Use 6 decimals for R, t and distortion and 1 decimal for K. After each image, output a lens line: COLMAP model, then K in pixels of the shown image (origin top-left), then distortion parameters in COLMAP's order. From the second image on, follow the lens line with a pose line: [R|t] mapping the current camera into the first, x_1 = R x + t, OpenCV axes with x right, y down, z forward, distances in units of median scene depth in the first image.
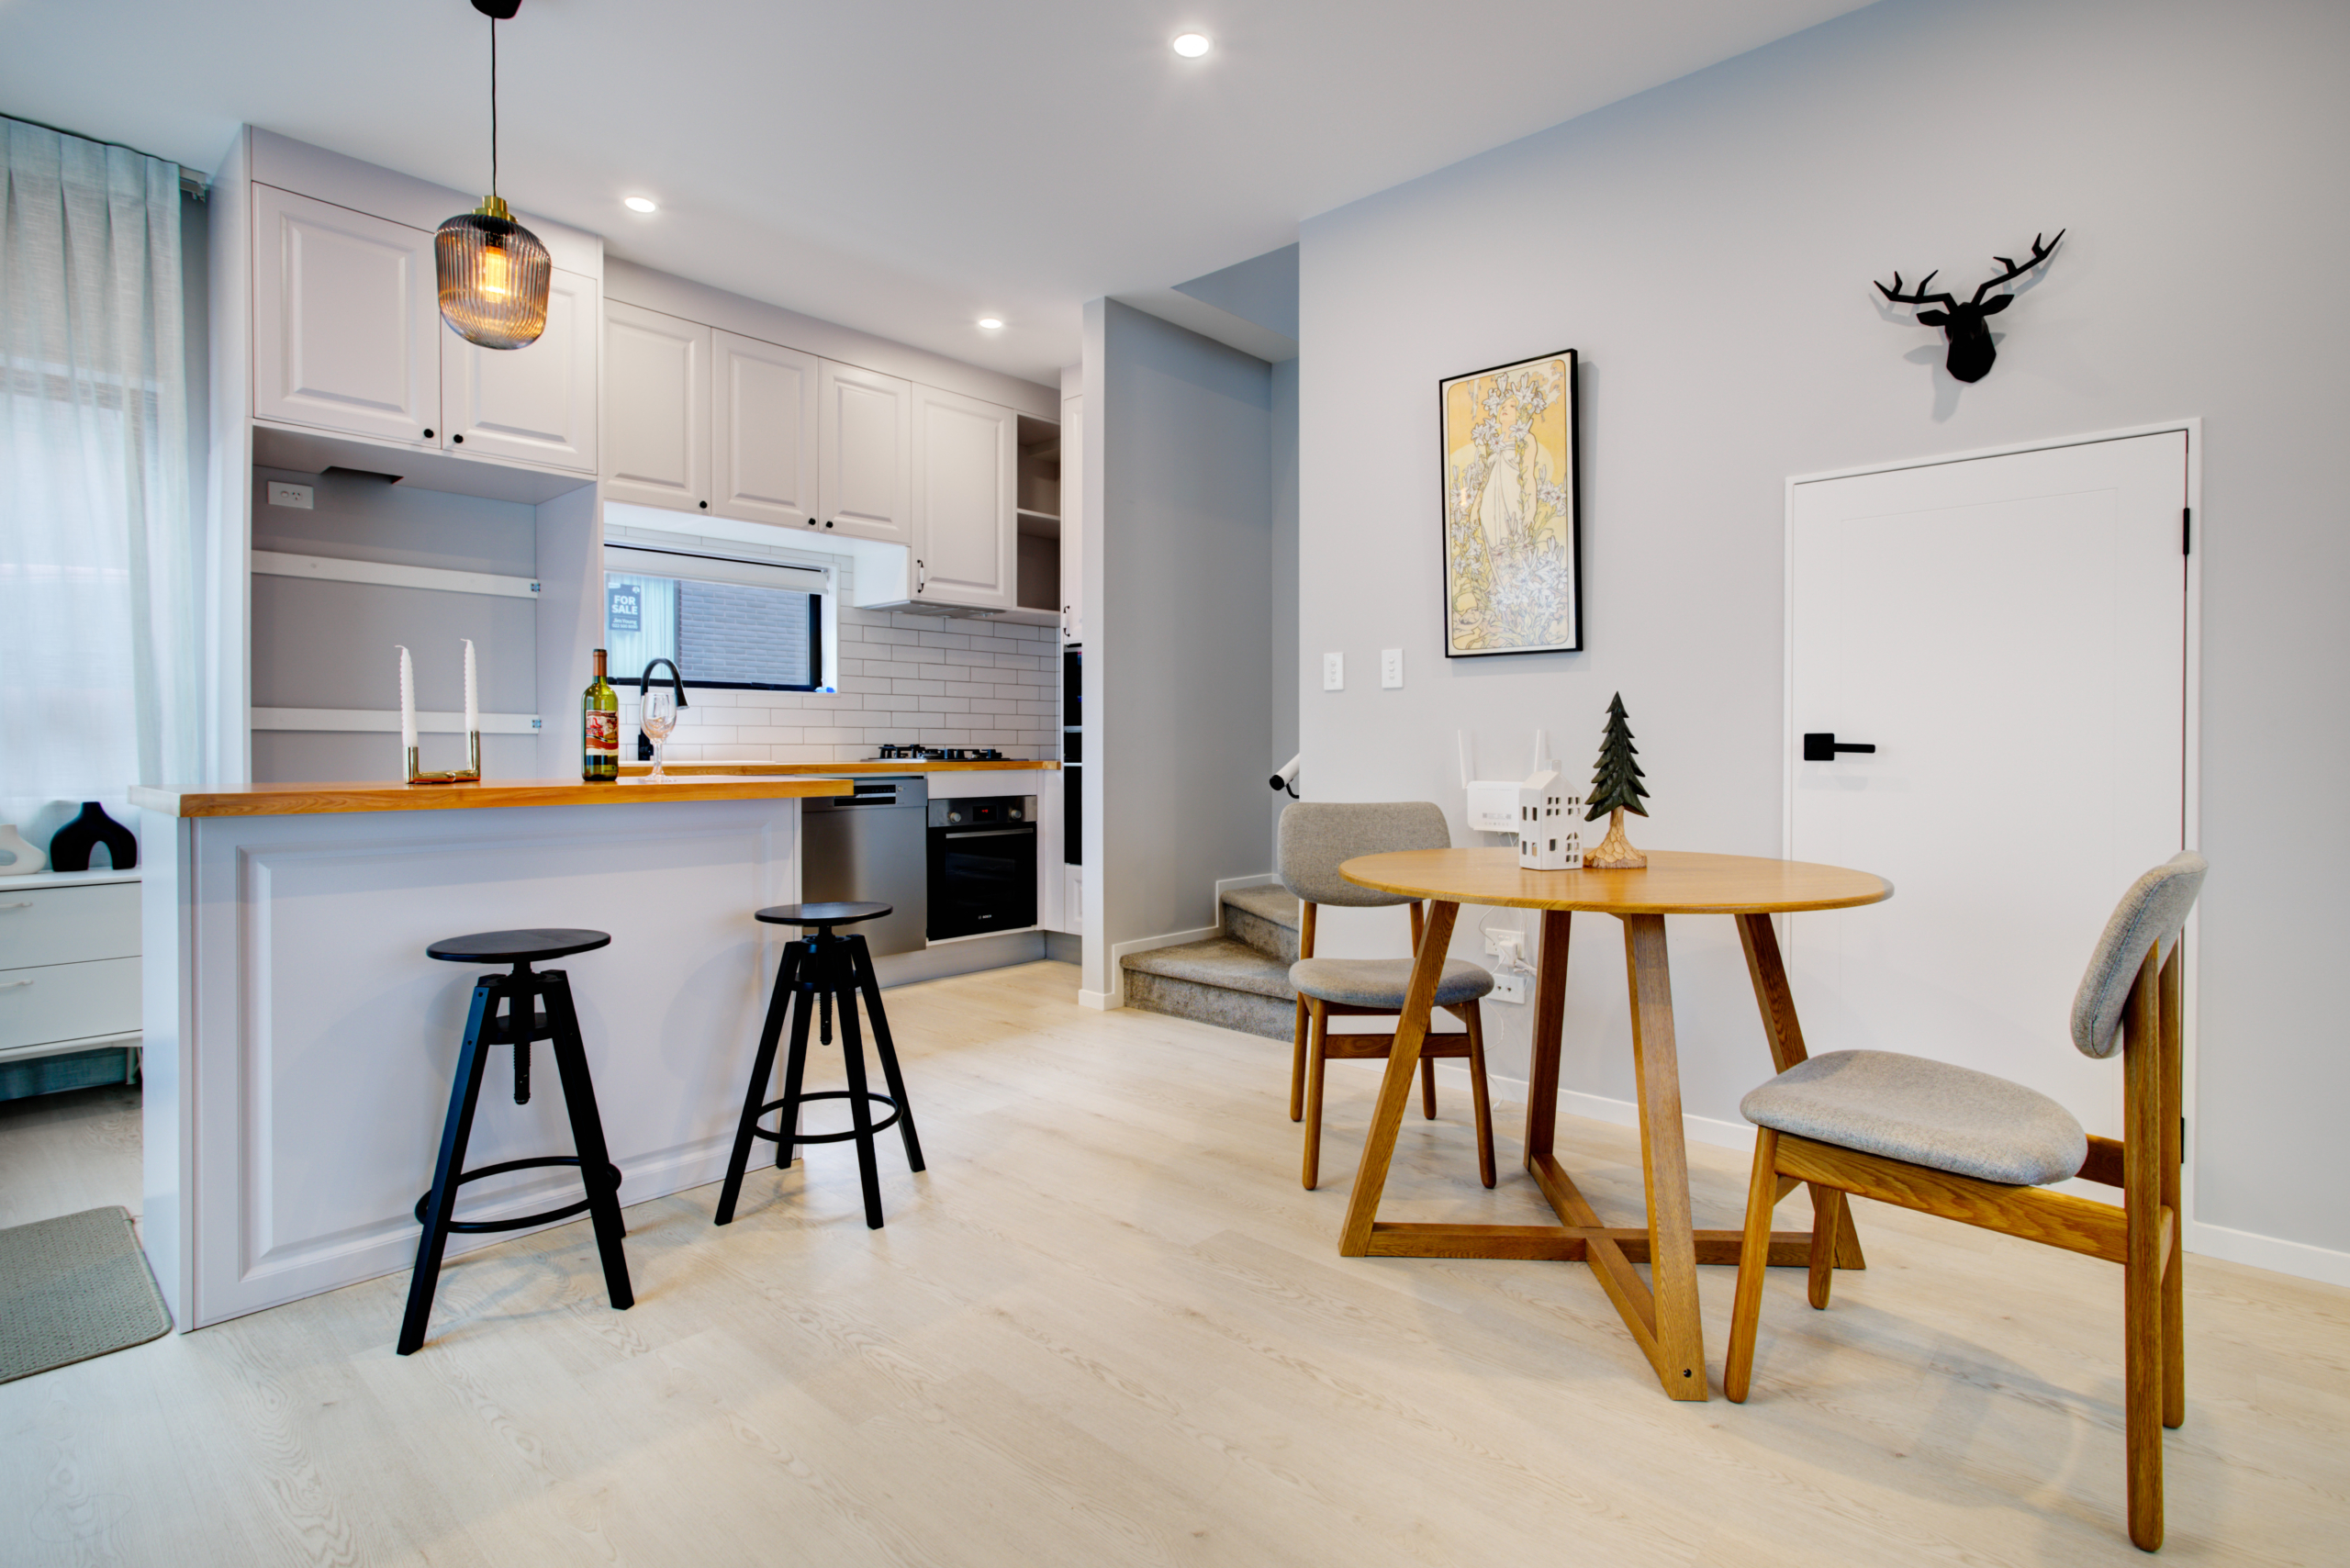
lens RADIAL K [[1156.1, 0, 1182.4], [0, 1156.1, 756.1], [0, 0, 1]] dist [-0.017878, 0.011374]
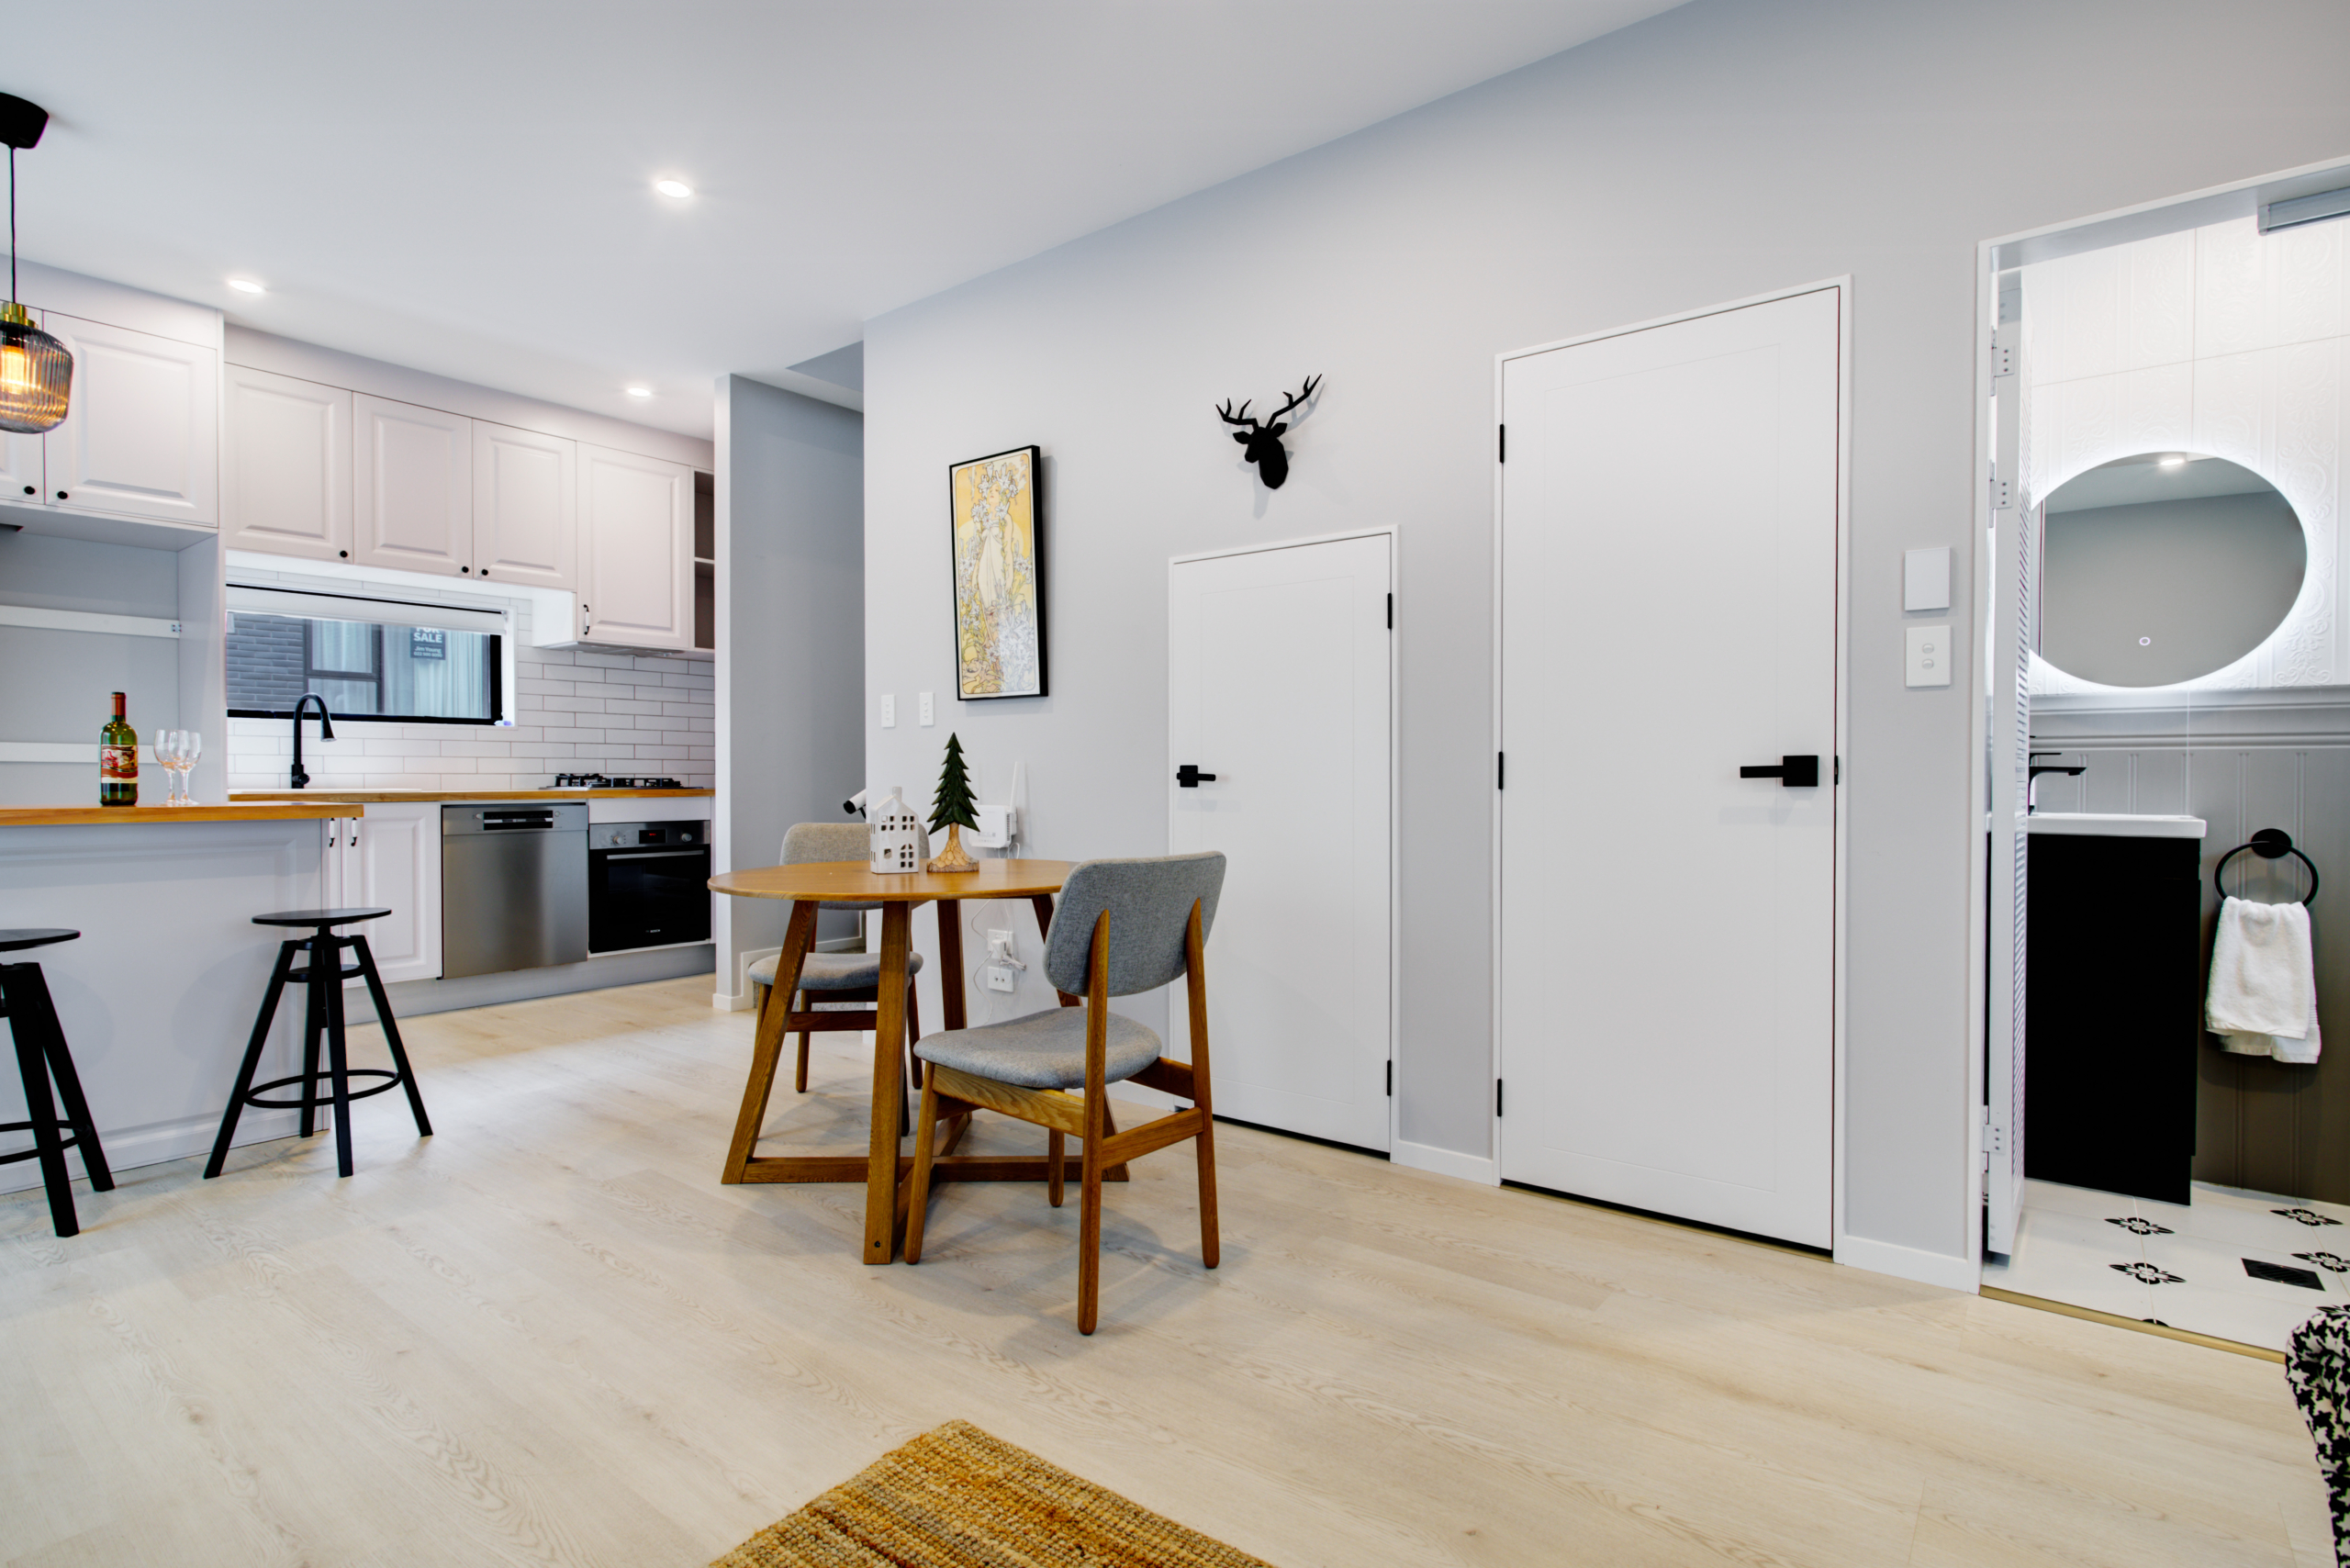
lens RADIAL K [[1144.0, 0, 1175.0], [0, 1144.0, 784.0], [0, 0, 1]] dist [-0.005184, 0.000772]
pose [[0.996157, -0.000492, 0.087586, 0.326359], [0.000568, 0.999999, -0.000837, 0.001149], [-0.087585, 0.000883, 0.996157, -0.173282]]
